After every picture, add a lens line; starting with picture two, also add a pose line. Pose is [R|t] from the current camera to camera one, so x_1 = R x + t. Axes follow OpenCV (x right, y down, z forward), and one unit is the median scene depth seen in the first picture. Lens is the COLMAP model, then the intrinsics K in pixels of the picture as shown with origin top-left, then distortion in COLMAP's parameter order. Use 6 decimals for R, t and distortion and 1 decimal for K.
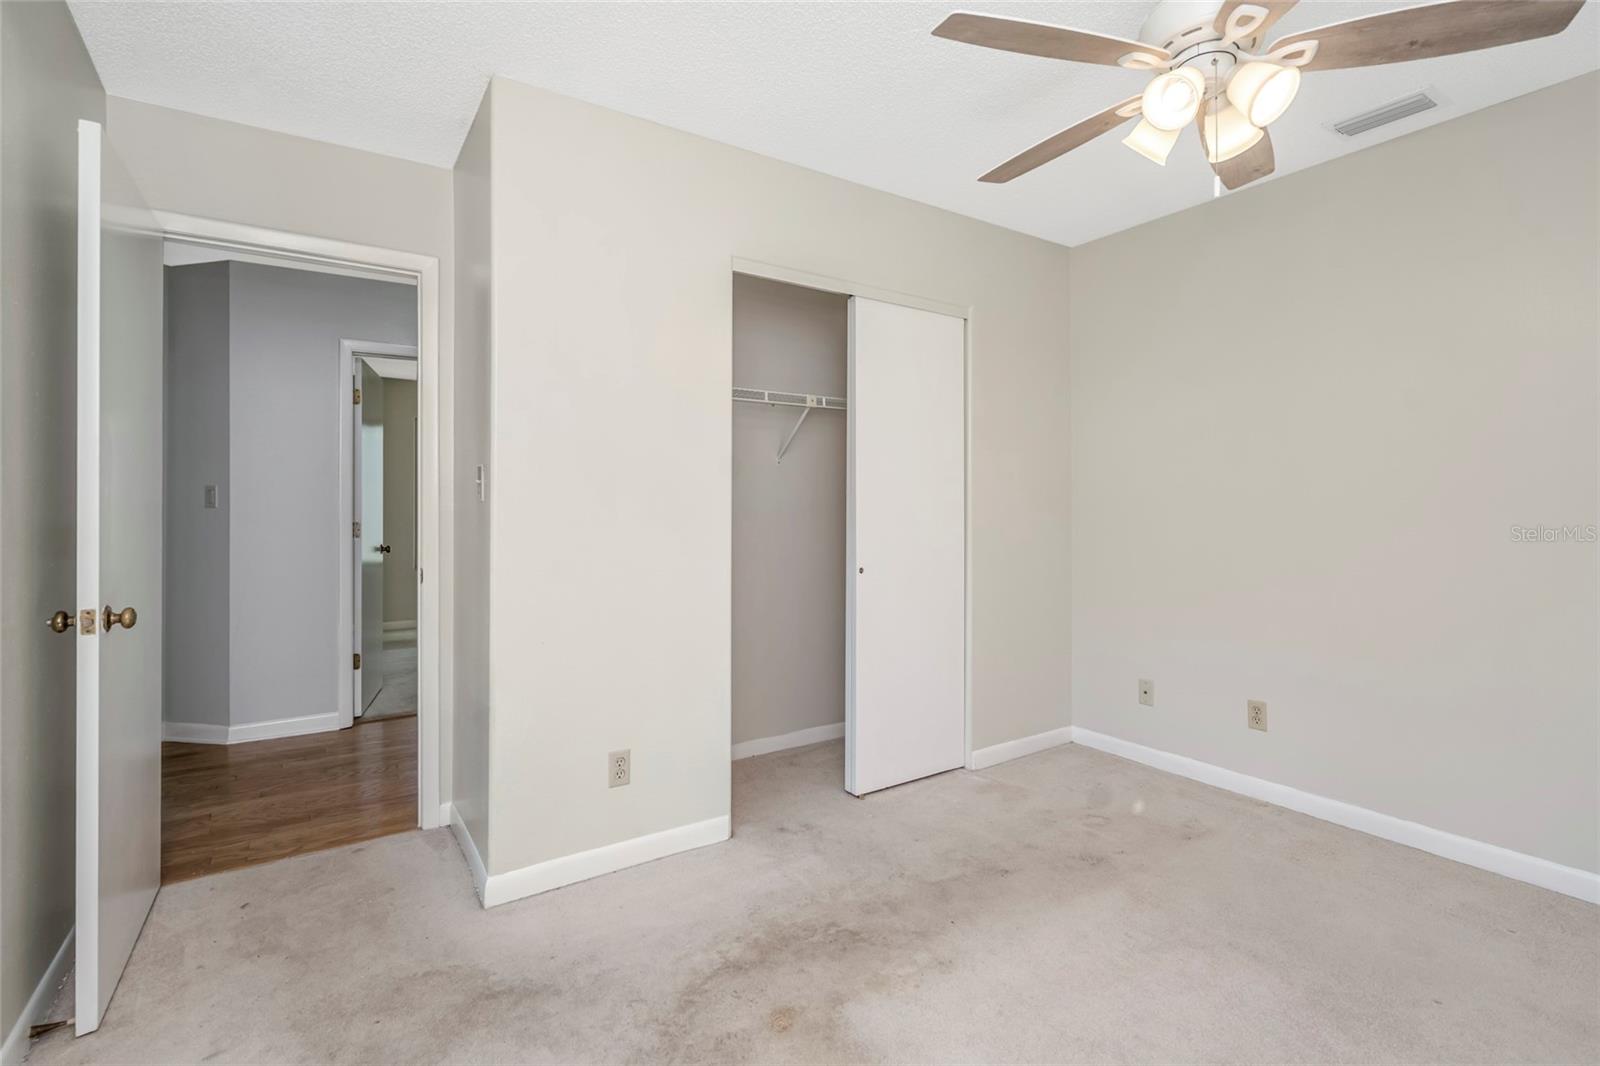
lens RADIAL K [[729.9, 0, 814.1], [0, 729.9, 504.4], [0, 0, 1]] dist [-0.003916, 0.002919]
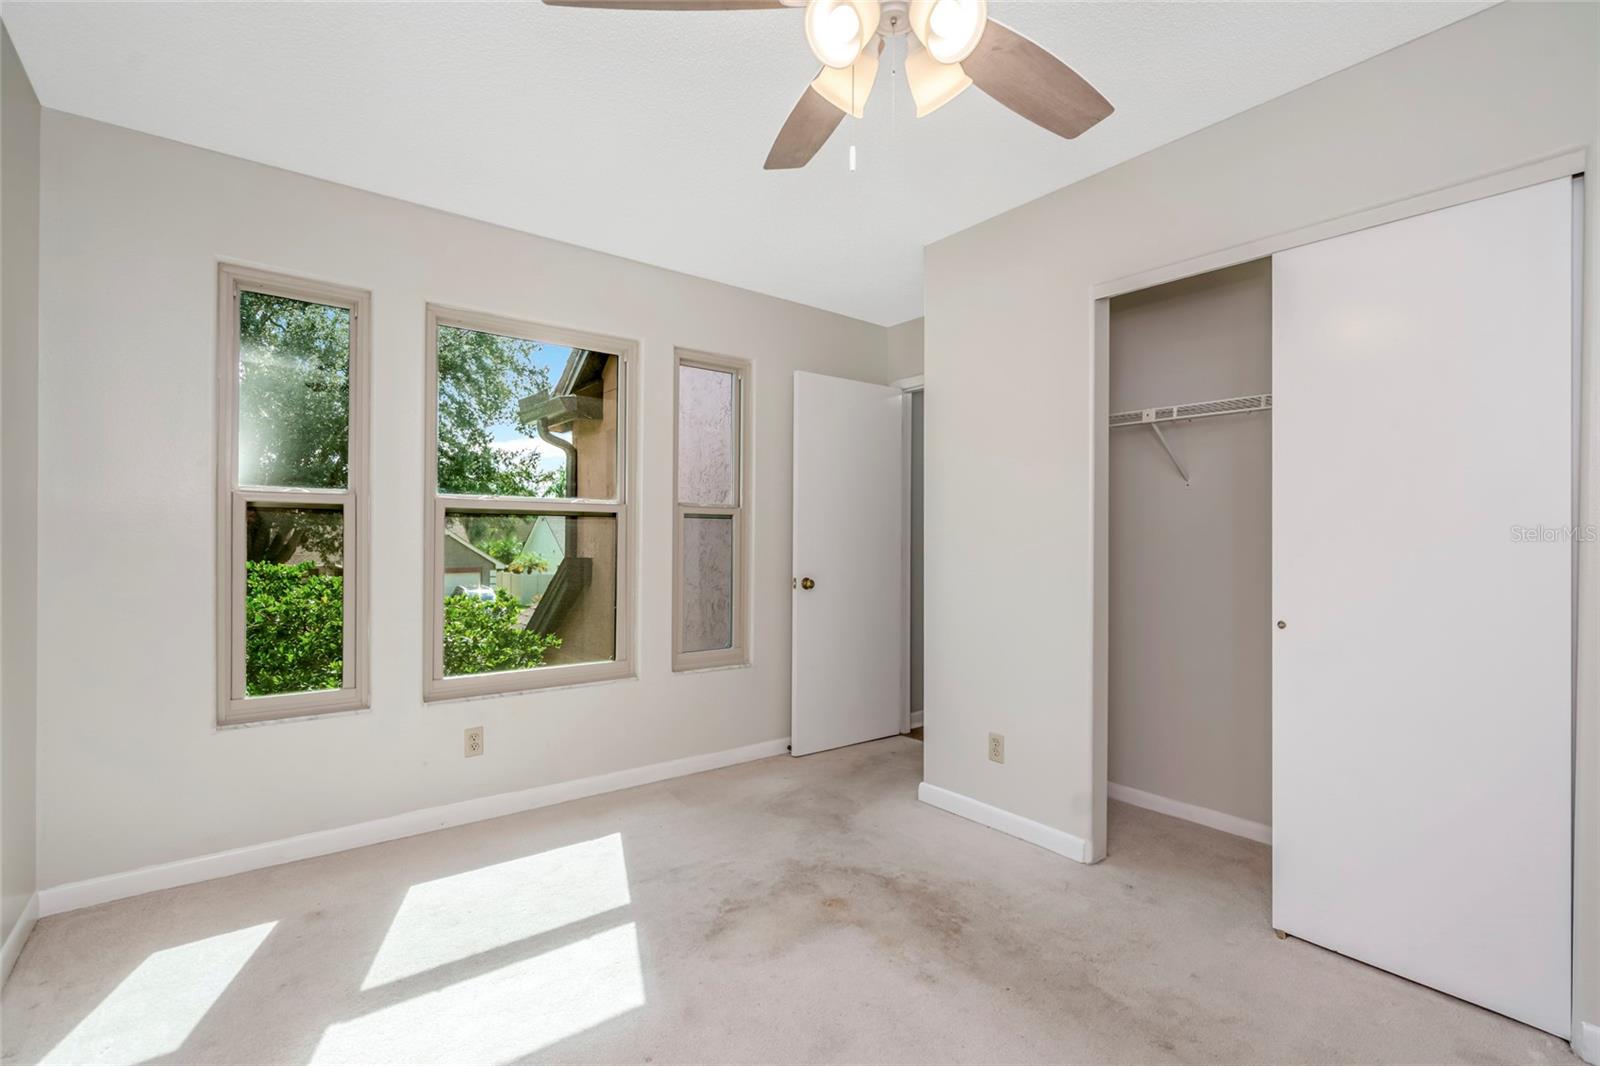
lens RADIAL K [[729.9, 0, 816.9], [0, 729.9, 537.8], [0, 0, 1]] dist [-0.003916, 0.002919]
pose [[0.085065, 0.005071, -0.996363, 1.053860], [0.000115, 0.999987, 0.005100, -0.000424], [0.996375, -0.000549, 0.085063, 0.664707]]
